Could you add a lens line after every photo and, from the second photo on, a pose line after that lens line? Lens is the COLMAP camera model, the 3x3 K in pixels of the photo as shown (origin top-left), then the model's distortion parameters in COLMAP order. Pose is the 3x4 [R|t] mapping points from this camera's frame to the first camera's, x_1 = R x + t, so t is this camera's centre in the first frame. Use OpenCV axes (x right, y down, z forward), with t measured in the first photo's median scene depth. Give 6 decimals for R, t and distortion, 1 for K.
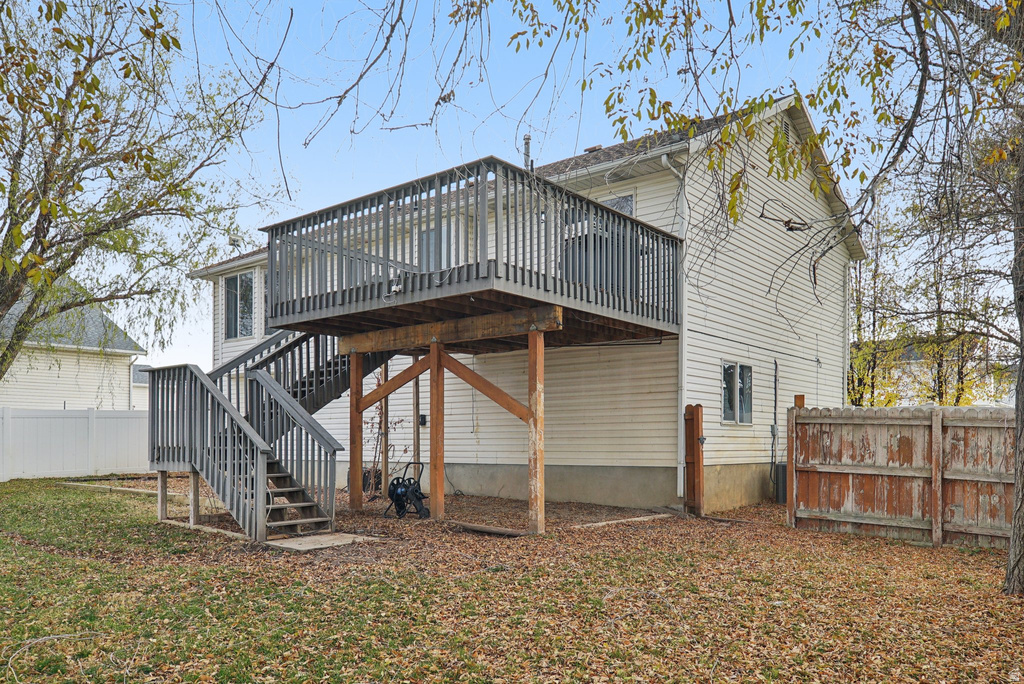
lens RADIAL K [[775.2, 0, 513.1], [0, 775.2, 339.7], [0, 0, 1]] dist [0.001426, 0.003958]
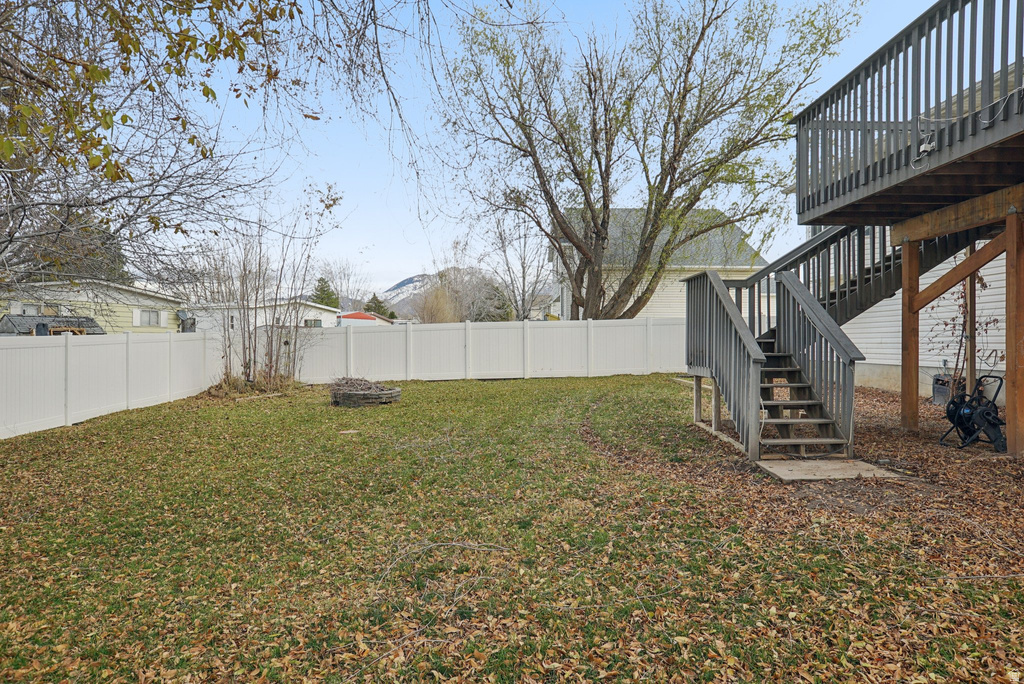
lens RADIAL K [[647.2, 0, 520.7], [0, 647.2, 323.9], [0, 0, 1]] dist [-0.005132, 0.013675]
pose [[0.651403, -0.022104, -0.758410, 0.063587], [0.101844, 0.993077, 0.058531, 0.026713], [0.751866, -0.115367, 0.649145, 0.280688]]
